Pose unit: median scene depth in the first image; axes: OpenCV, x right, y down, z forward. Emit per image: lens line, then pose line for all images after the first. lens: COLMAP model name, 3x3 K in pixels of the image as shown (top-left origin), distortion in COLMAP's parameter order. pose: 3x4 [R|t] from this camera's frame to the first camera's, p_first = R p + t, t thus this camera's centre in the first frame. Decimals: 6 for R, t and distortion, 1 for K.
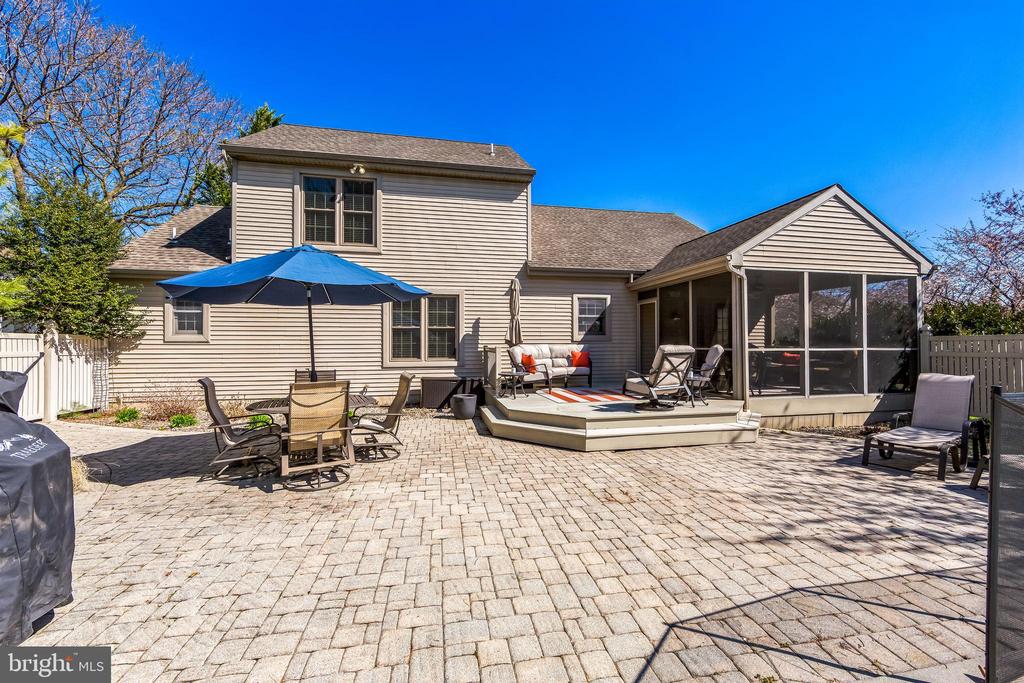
lens RADIAL K [[407.6, 0, 513.5], [0, 407.6, 342.3], [0, 0, 1]] dist [-0.003335, 0.000349]
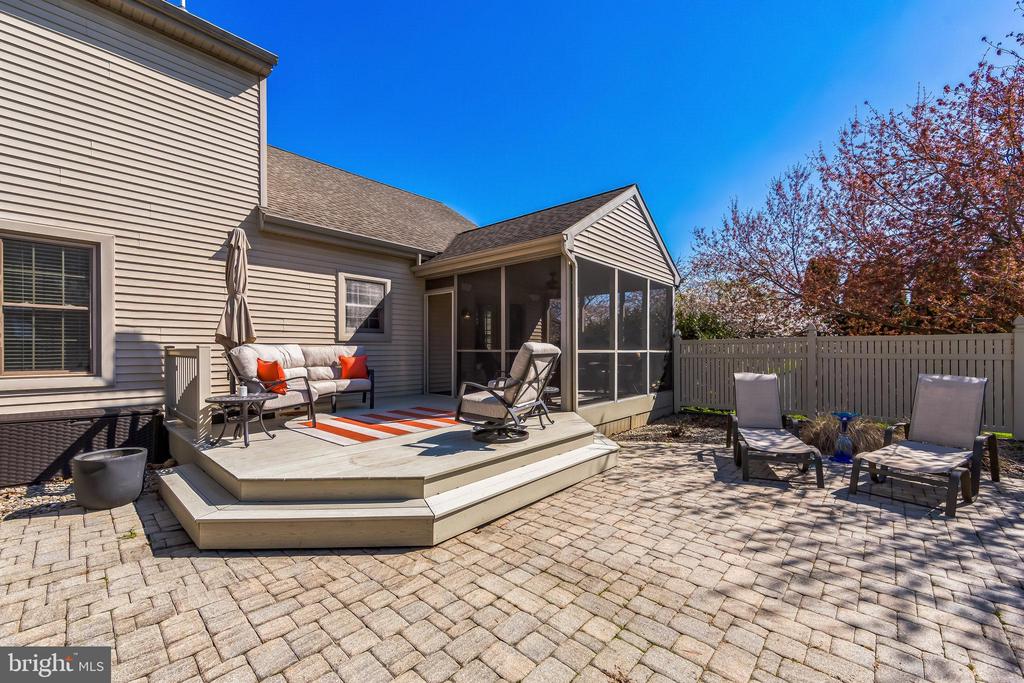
lens RADIAL K [[407.6, 0, 518.1], [0, 407.6, 353.4], [0, 0, 1]] dist [-0.003335, 0.000349]
pose [[0.797343, -0.002431, 0.603521, -0.033173], [-0.002840, 0.999966, 0.007779, 0.015765], [-0.603519, -0.007917, 0.797309, 0.382204]]
